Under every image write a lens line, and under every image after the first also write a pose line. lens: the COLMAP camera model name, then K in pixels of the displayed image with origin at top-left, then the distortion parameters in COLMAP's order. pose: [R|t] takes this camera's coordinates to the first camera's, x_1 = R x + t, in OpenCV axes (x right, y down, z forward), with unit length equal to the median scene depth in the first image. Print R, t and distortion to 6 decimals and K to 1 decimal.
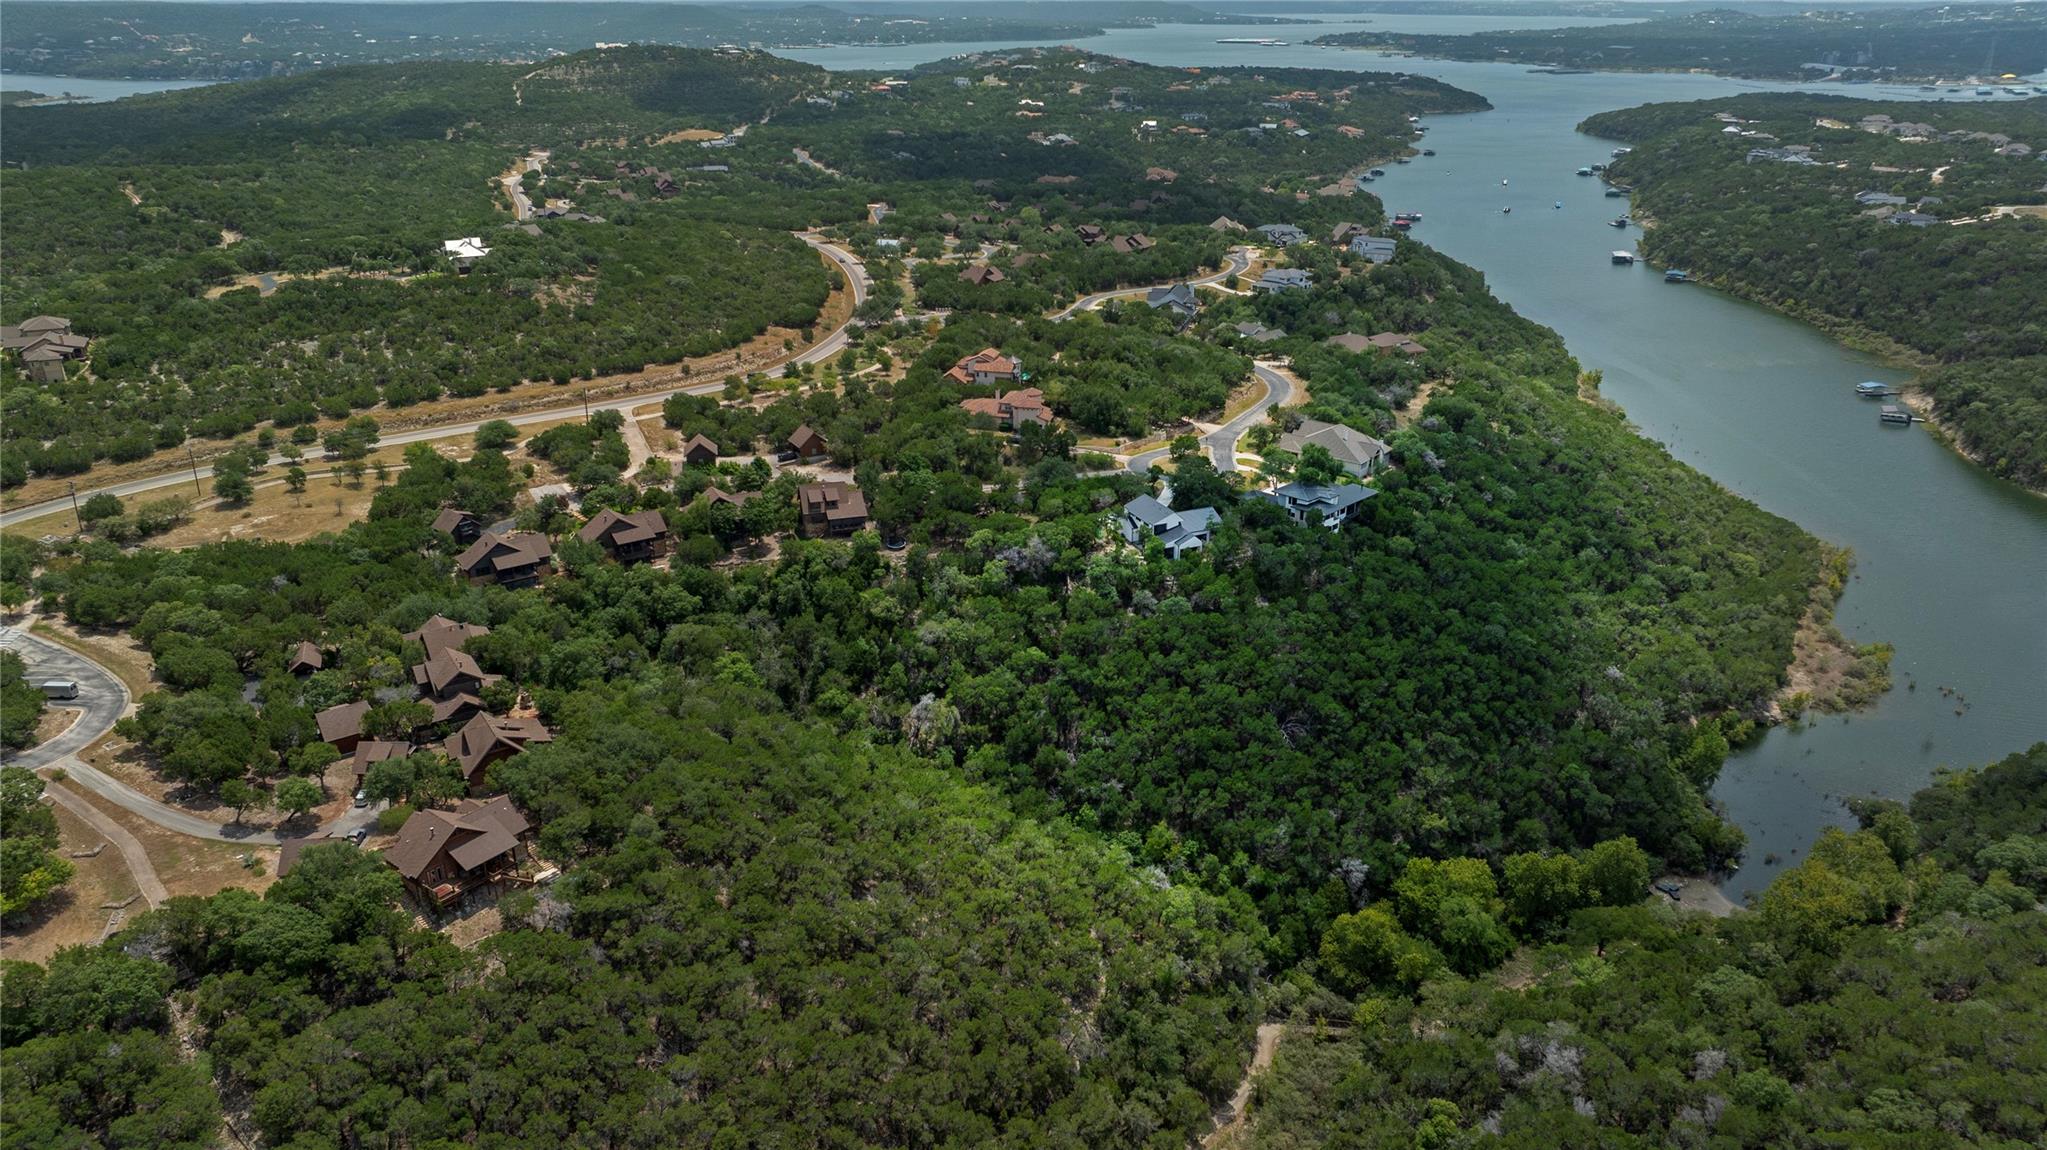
lens RADIAL K [[1452.9, 0, 1025.3], [0, 1452.9, 565.5], [0, 0, 1]] dist [-0.038612, 0.035390]
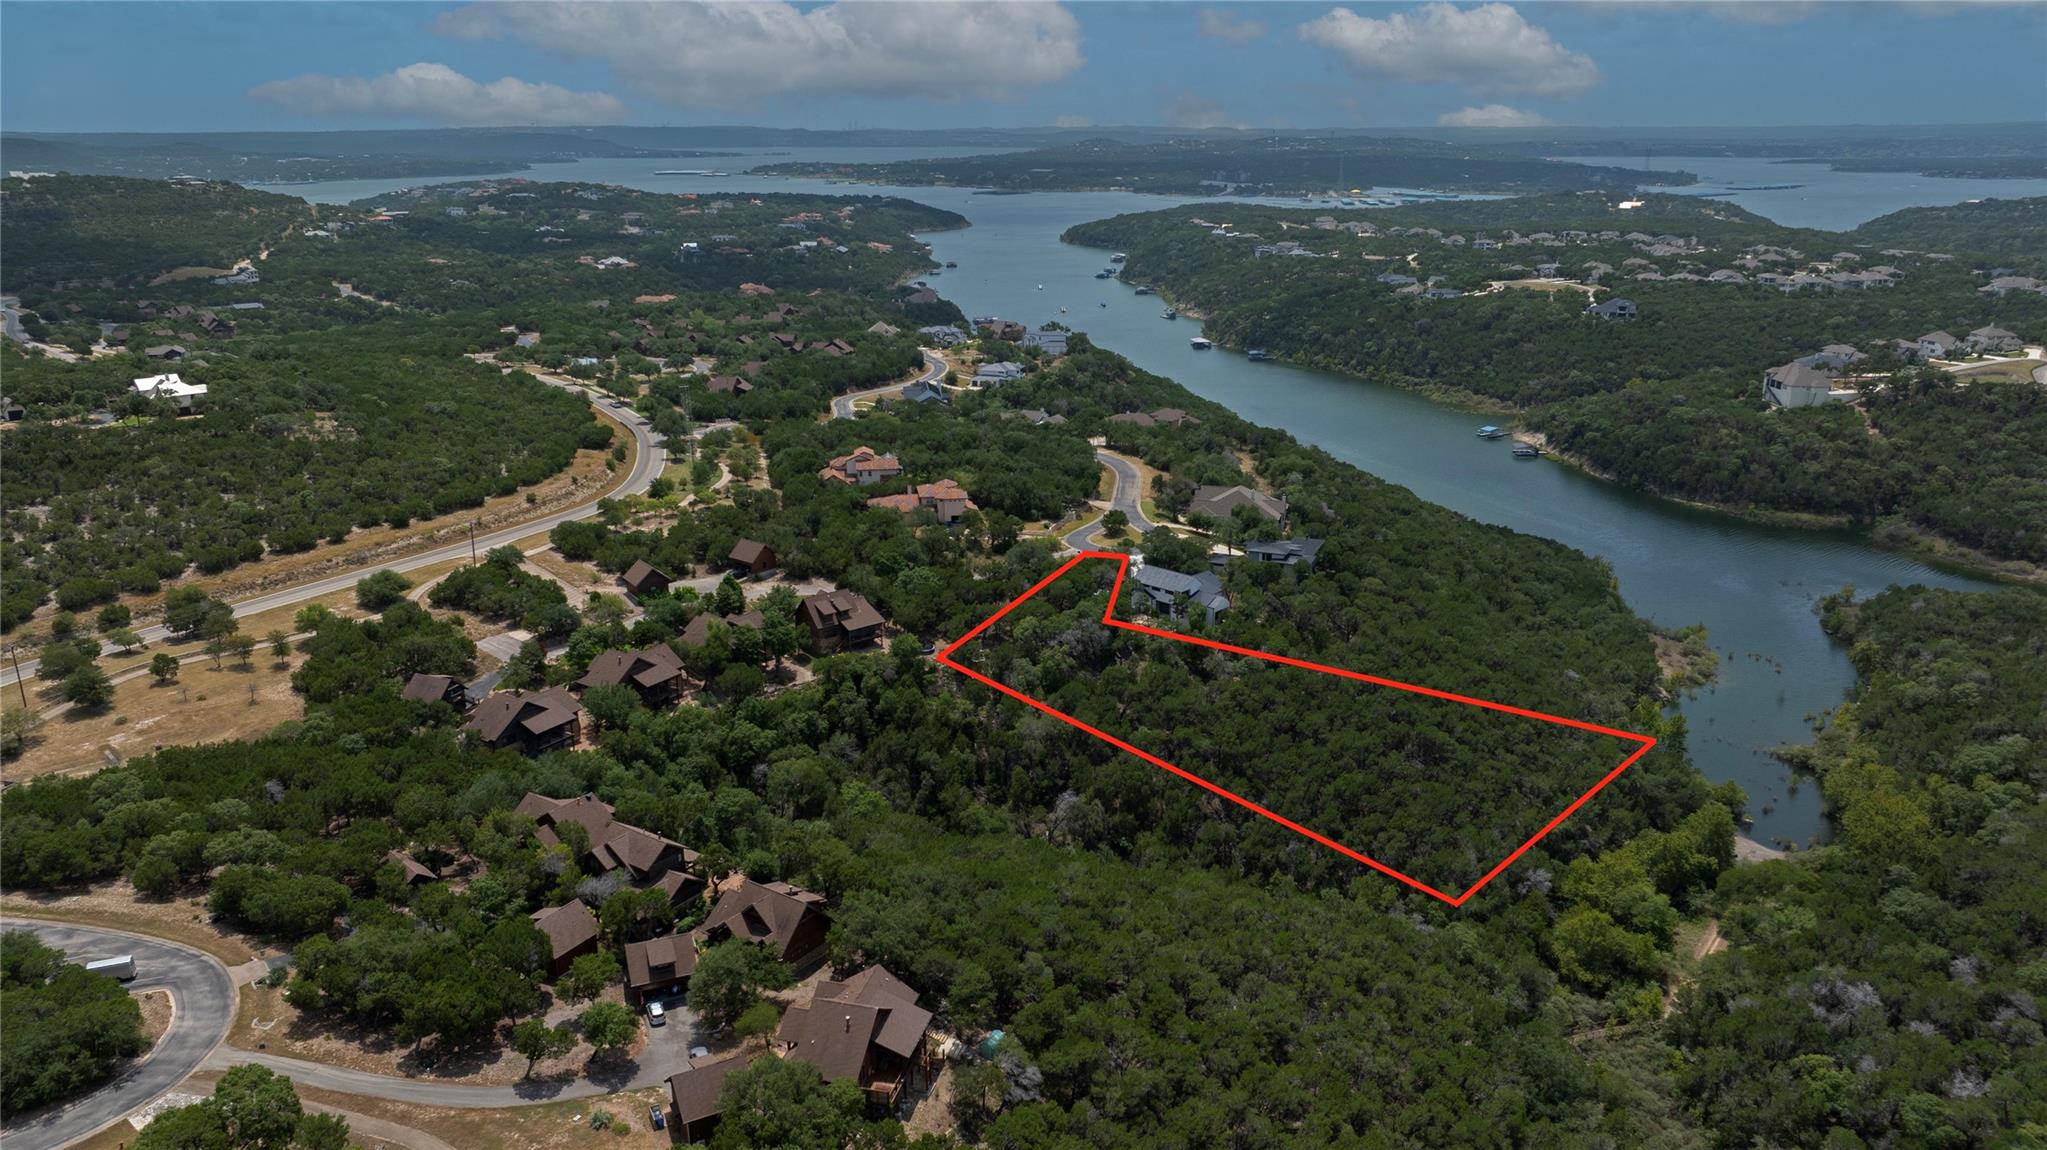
lens RADIAL K [[1452.9, 0, 1025.3], [0, 1452.9, 565.5], [0, 0, 1]] dist [-0.038612, 0.035390]
pose [[0.922387, -0.111629, 0.369786, -0.285581], [0.142808, 0.988053, -0.057949, -0.002994], [-0.358899, 0.106259, 0.927308, 0.091711]]
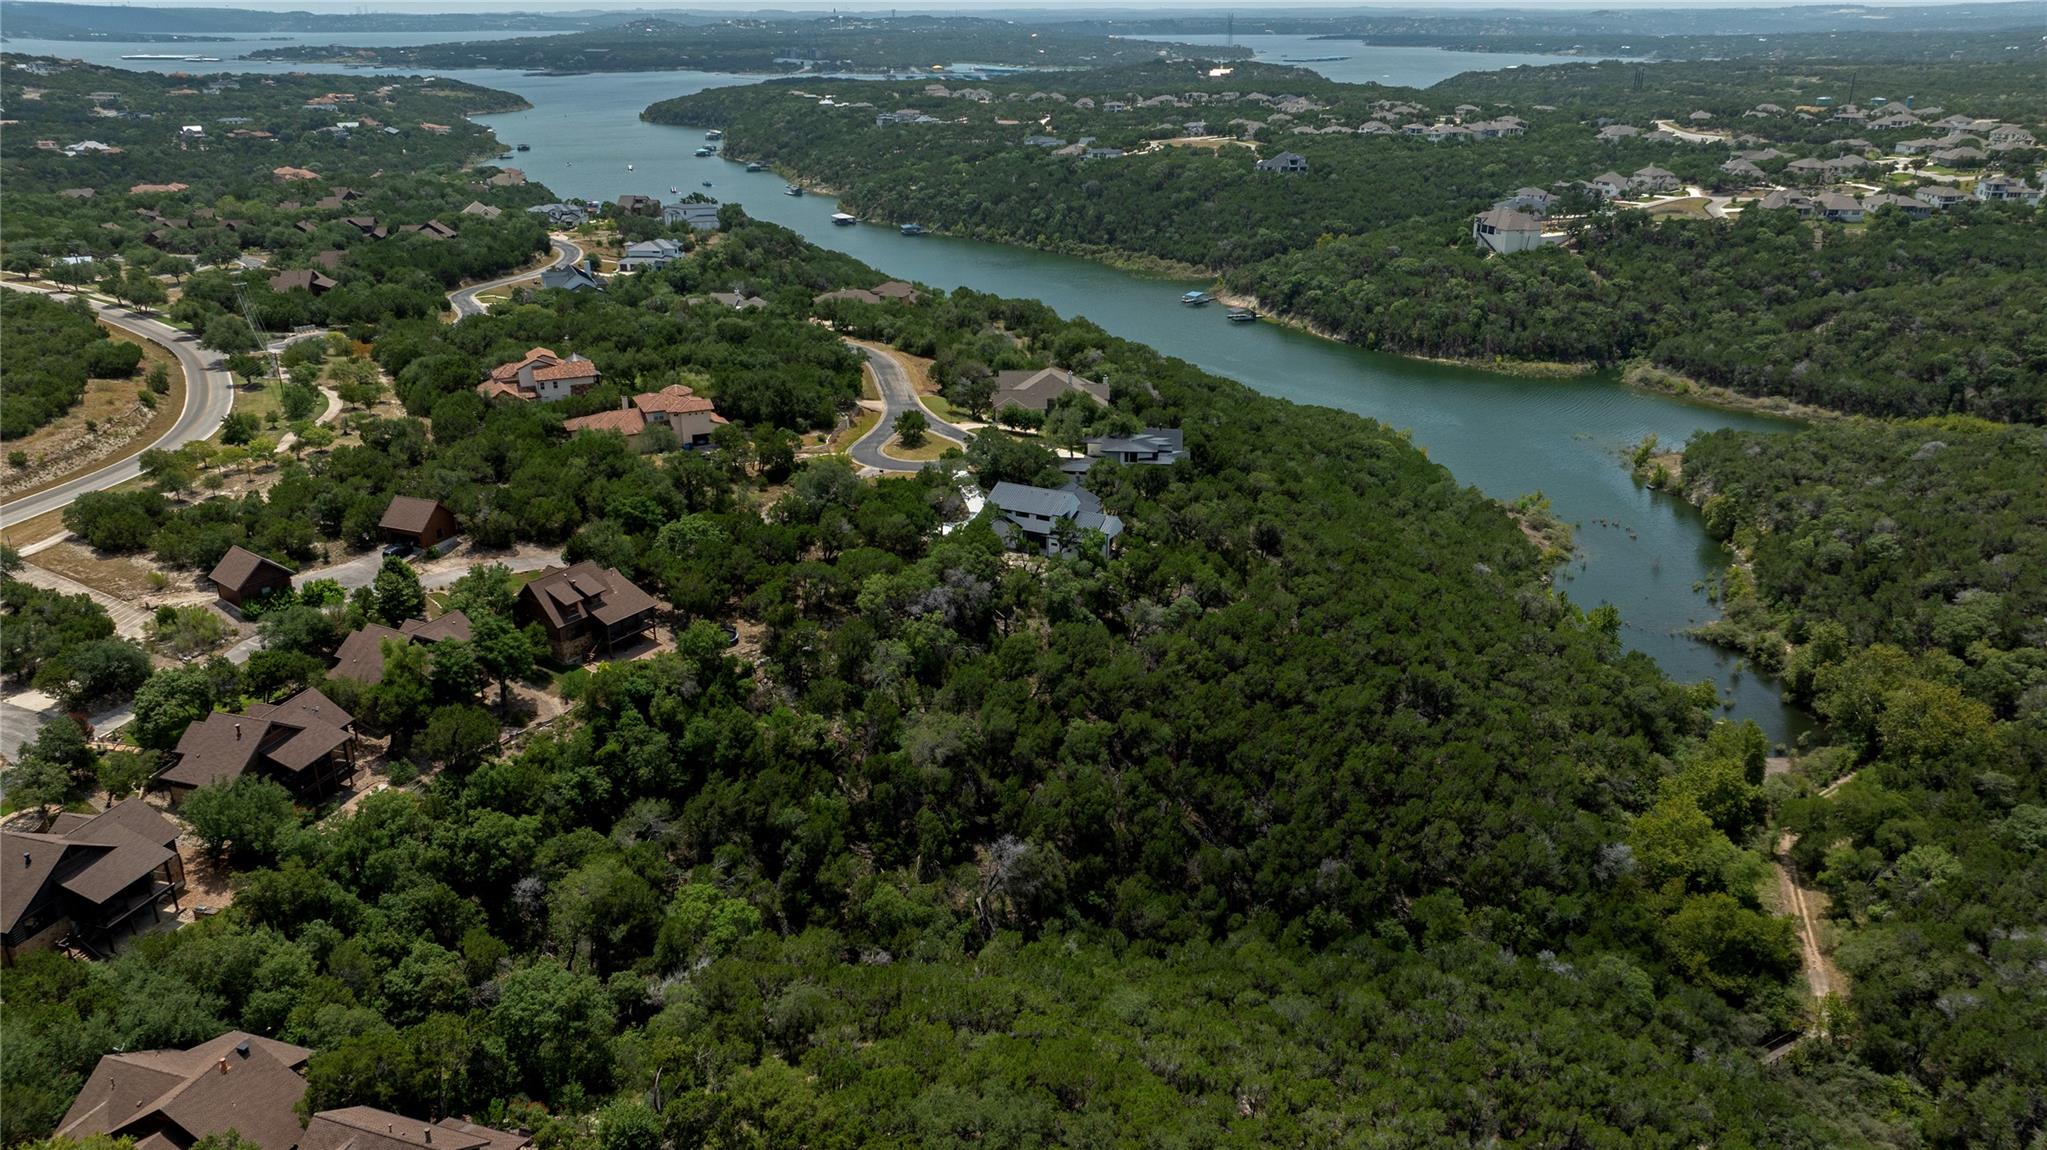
lens RADIAL K [[1452.9, 0, 1025.3], [0, 1452.9, 565.5], [0, 0, 1]] dist [-0.038612, 0.035390]
pose [[0.770712, -0.225883, 0.595802, -0.273518], [0.234237, 0.970020, 0.064757, -0.041976], [-0.592568, 0.089650, 0.800516, 0.336079]]
